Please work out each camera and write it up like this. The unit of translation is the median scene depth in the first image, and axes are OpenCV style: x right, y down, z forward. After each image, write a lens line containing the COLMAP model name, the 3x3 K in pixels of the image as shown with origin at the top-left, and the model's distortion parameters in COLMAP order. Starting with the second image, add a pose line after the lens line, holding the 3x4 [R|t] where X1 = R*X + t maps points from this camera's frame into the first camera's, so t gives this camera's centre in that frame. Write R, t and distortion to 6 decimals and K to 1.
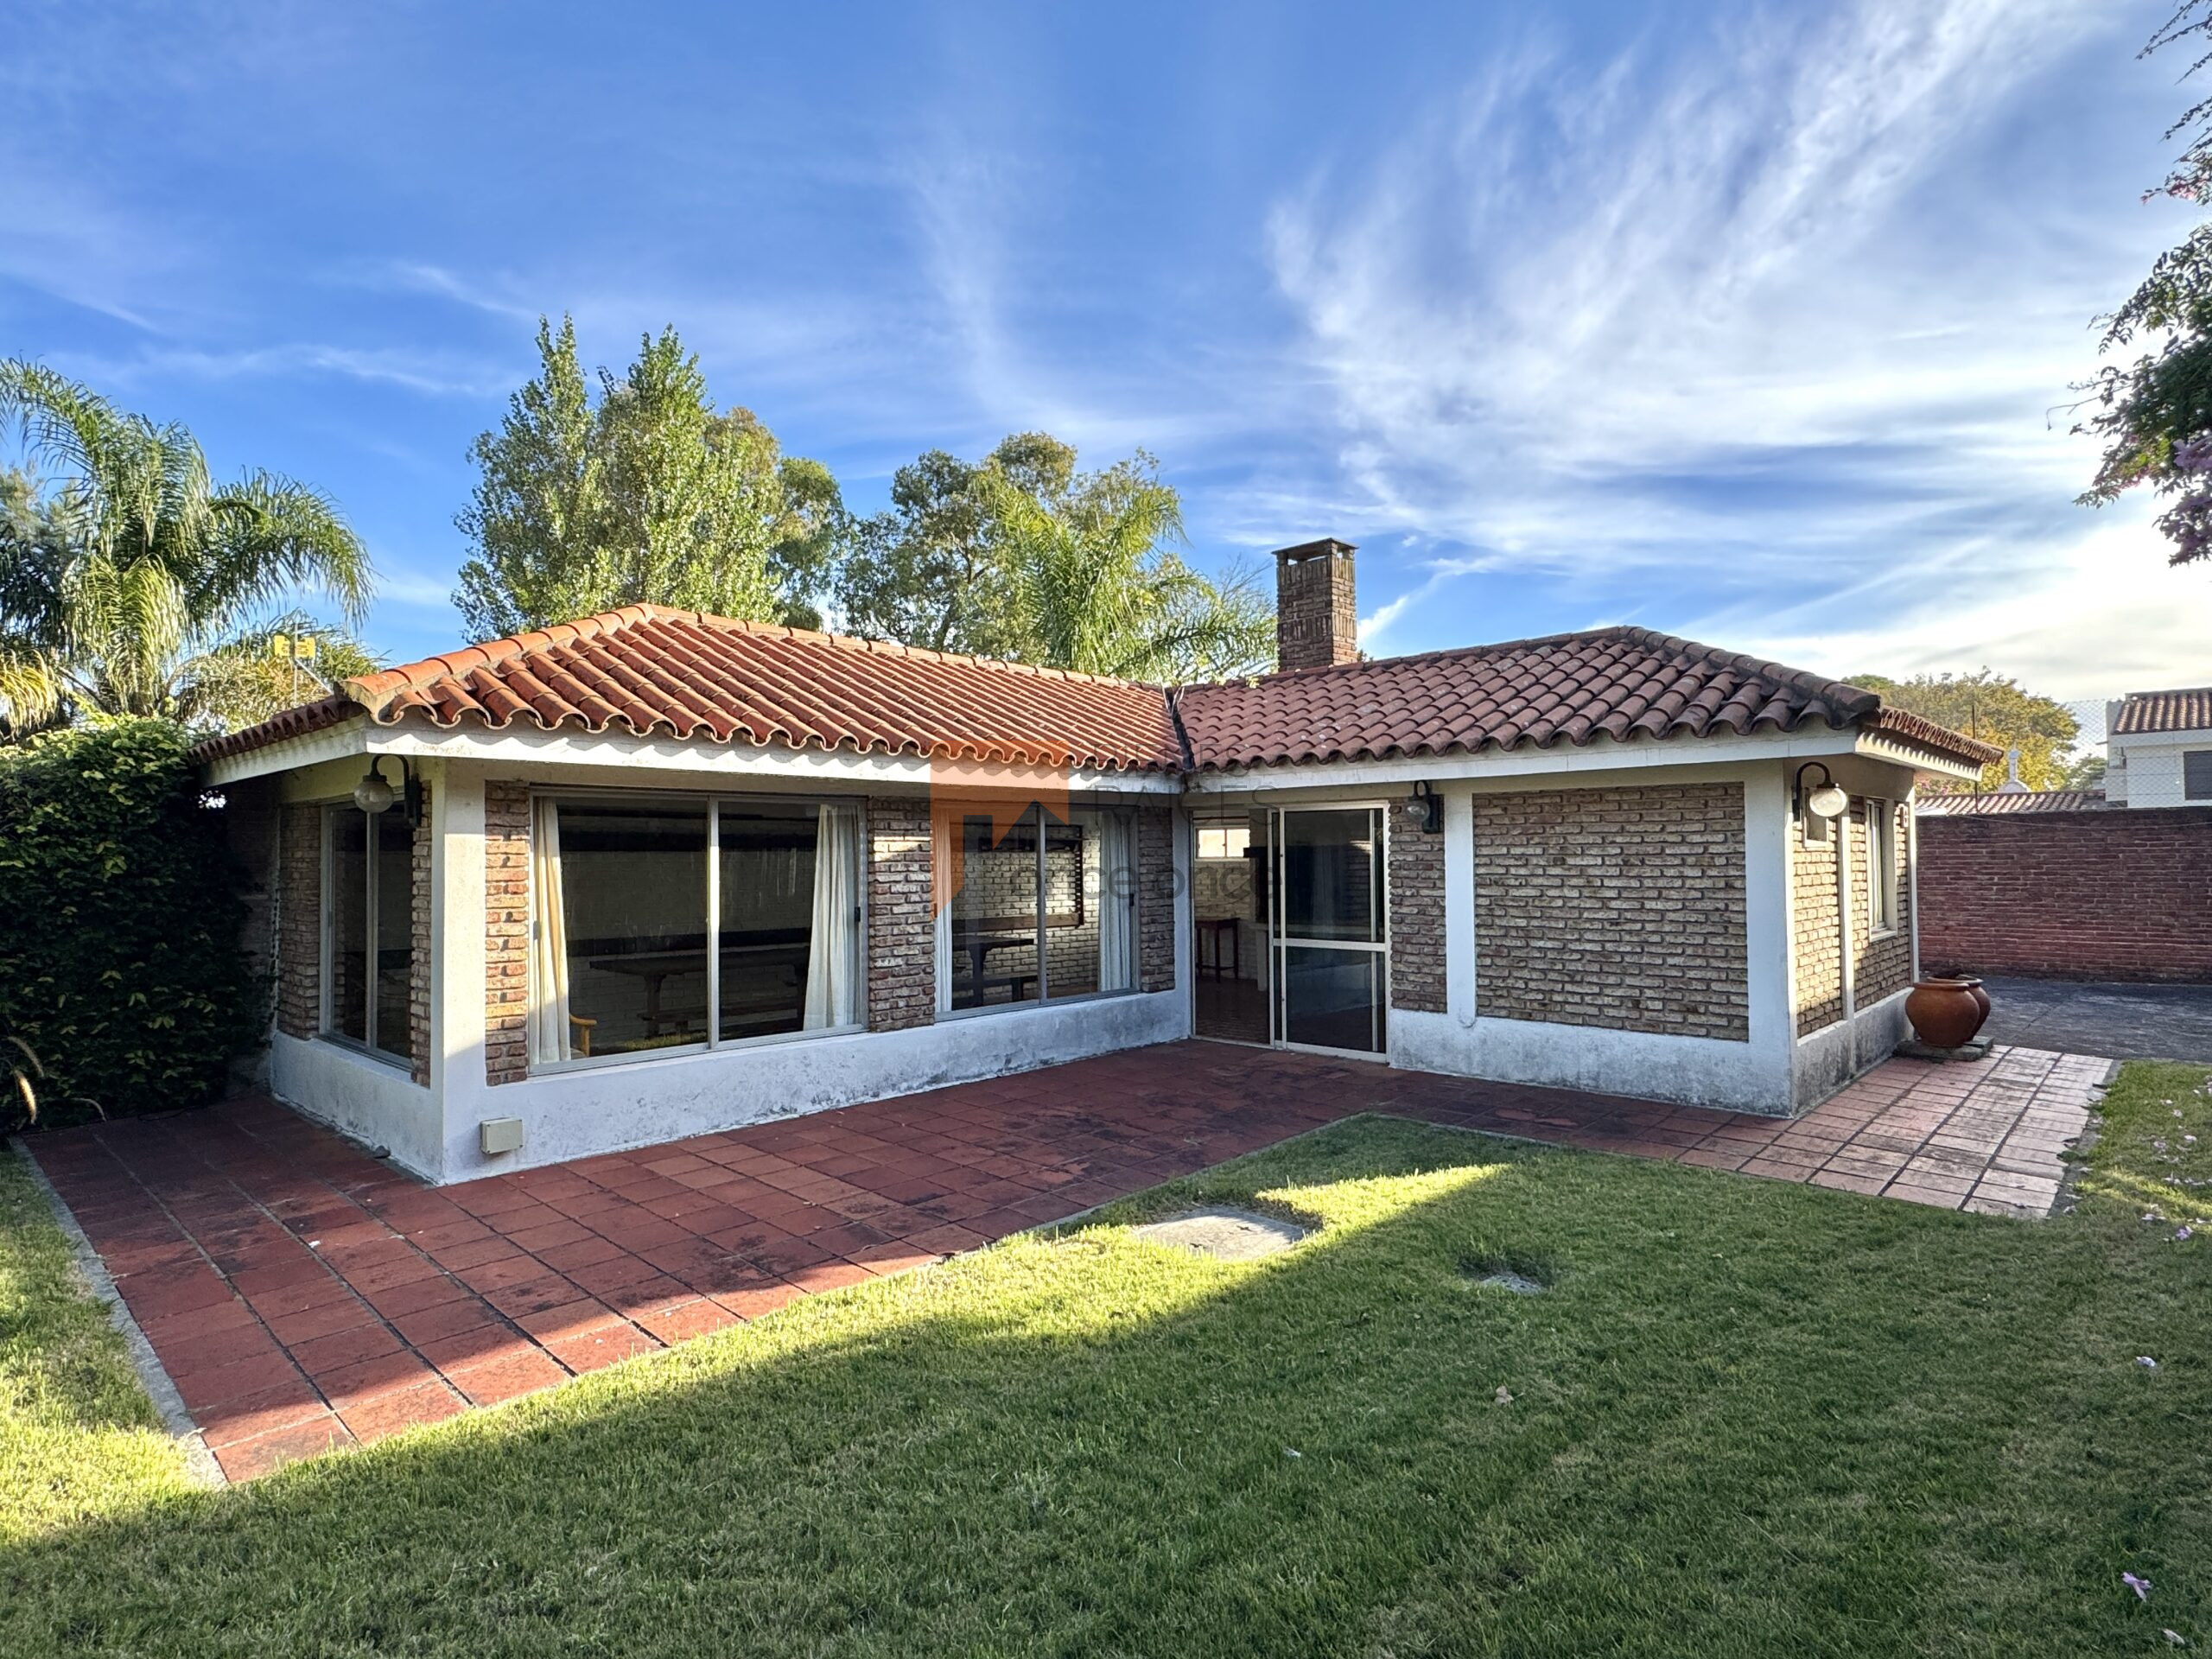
lens RADIAL K [[1153.6, 0, 1109.0], [0, 1153.6, 833.3], [0, 0, 1]] dist [-0.001515, -0.000005]
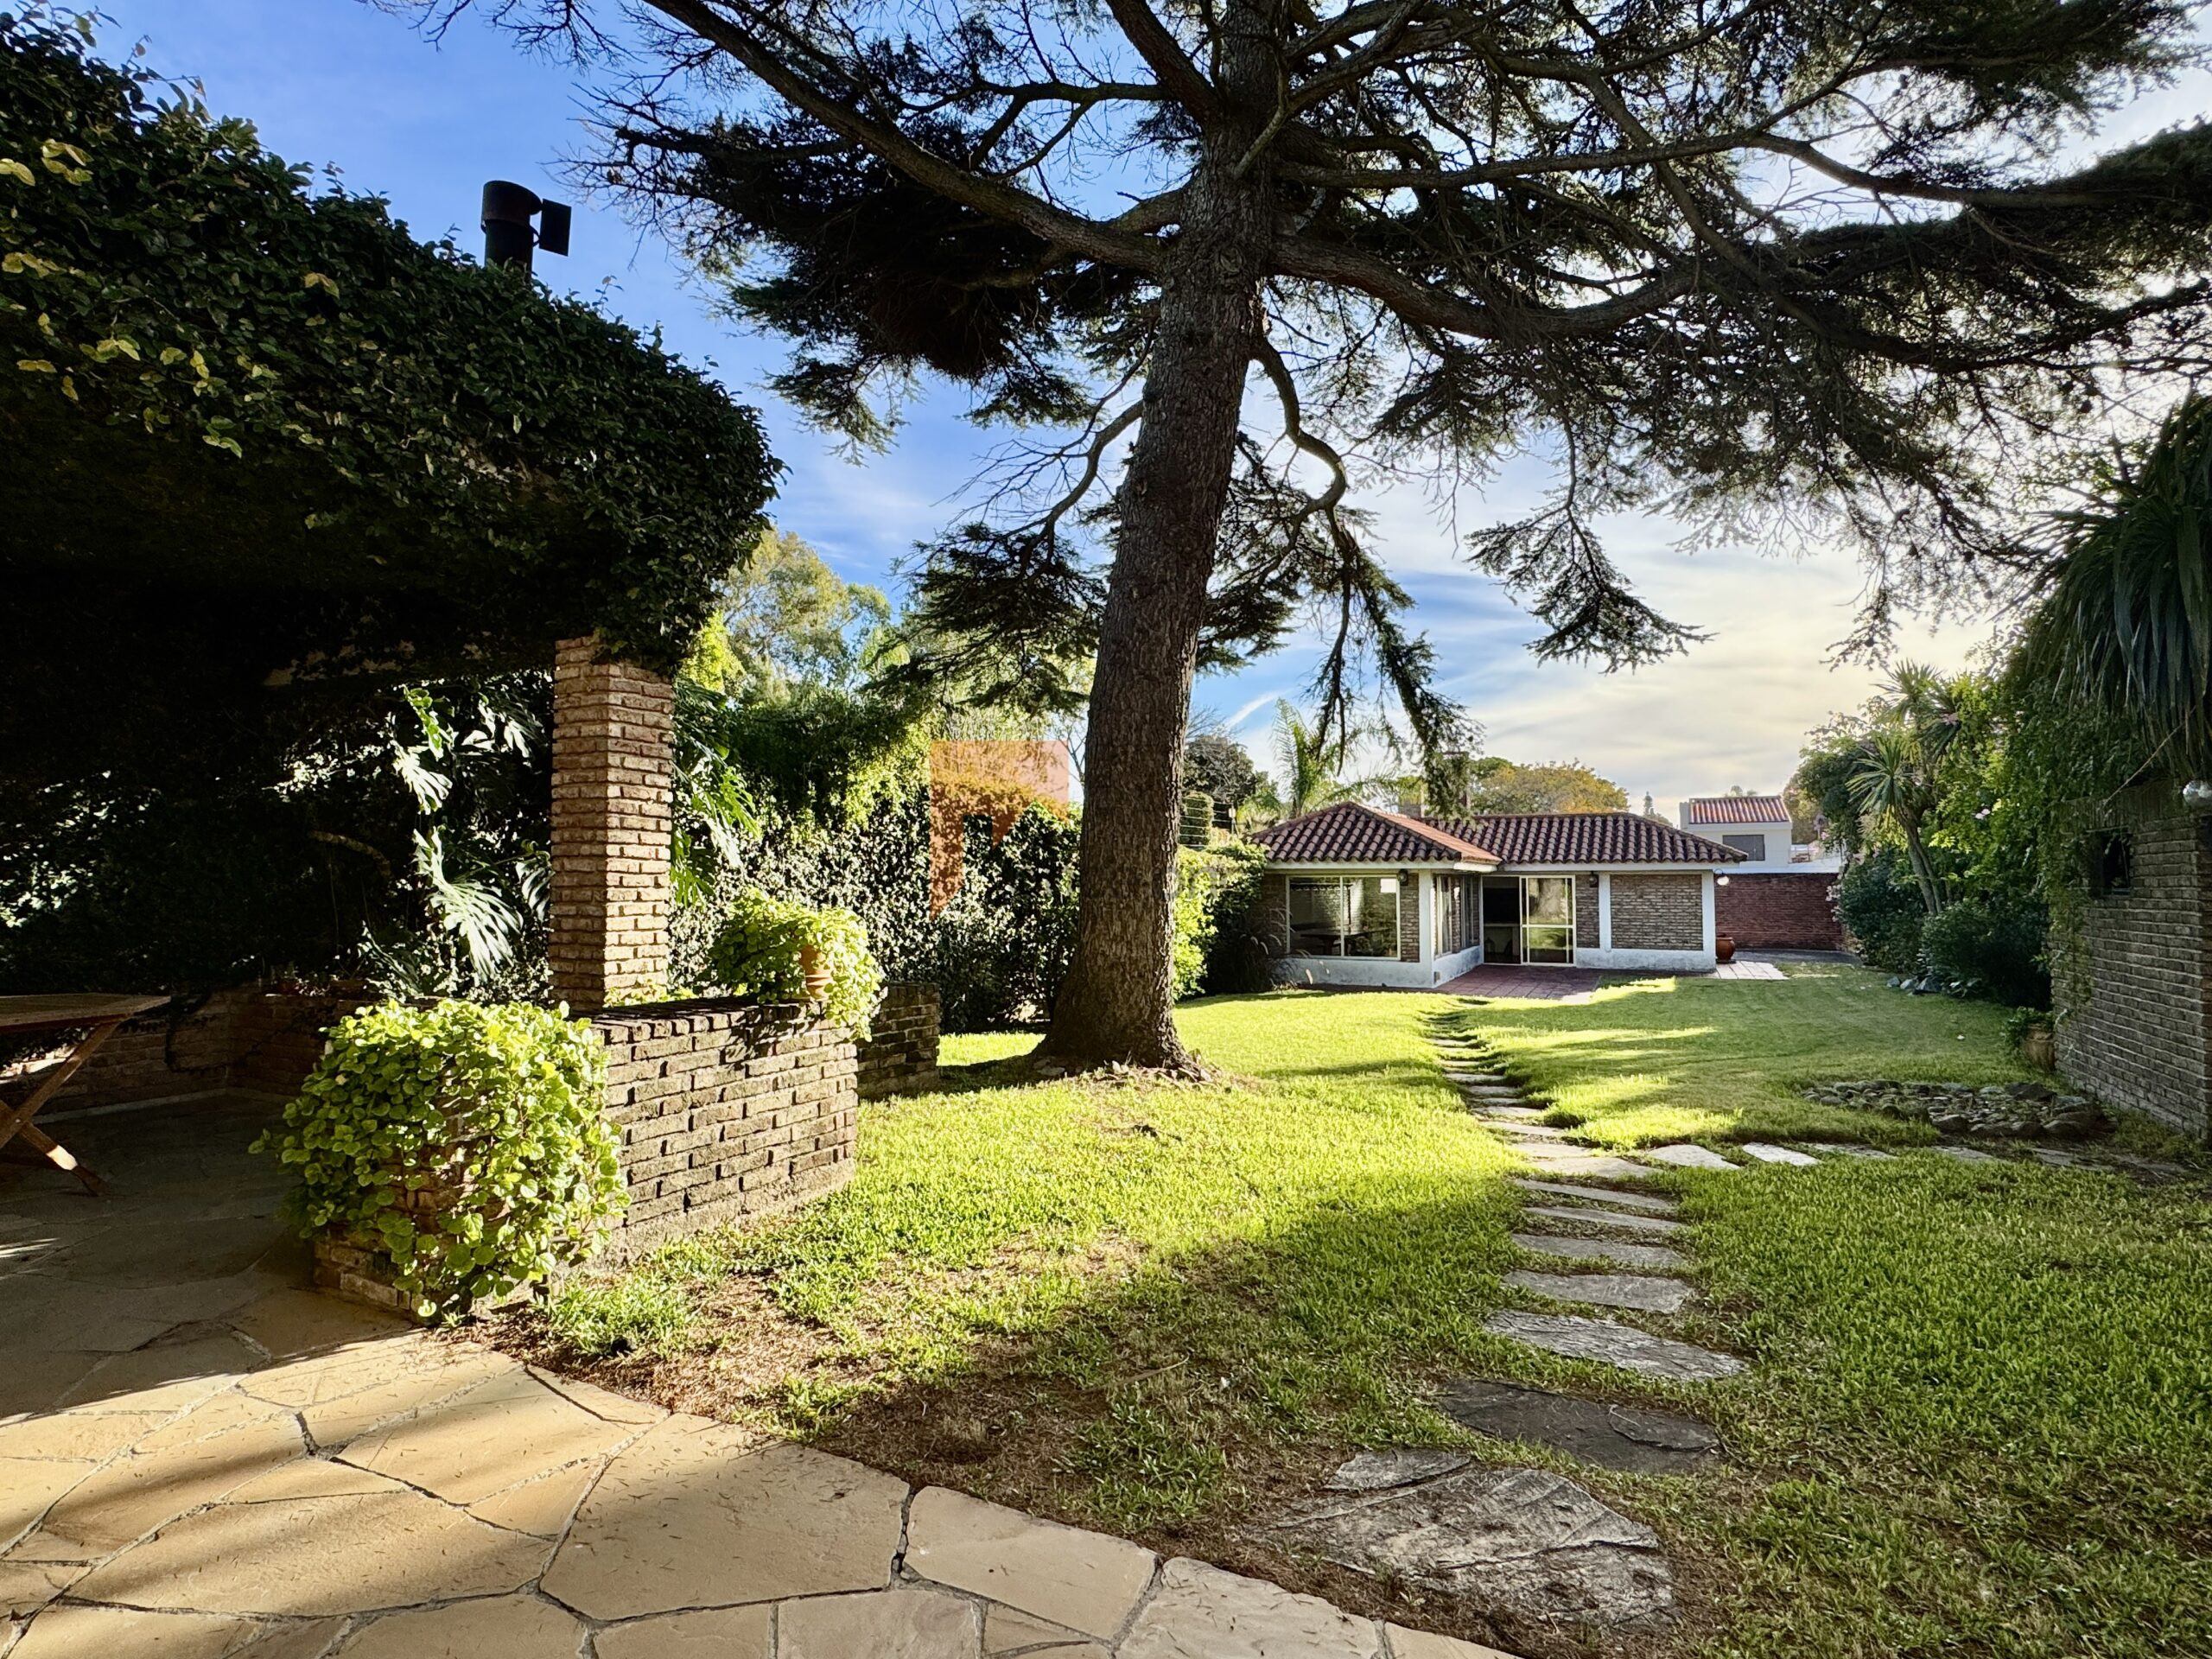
lens RADIAL K [[1093.9, 0, 1103.9], [0, 1093.9, 828.8], [0, 0, 1]] dist [0.001567, 0.000066]
pose [[0.960351, 0.020465, 0.278042, -1.726531], [-0.011496, 0.999361, -0.033853, -0.041419], [-0.278557, 0.029314, 0.959972, -1.366037]]
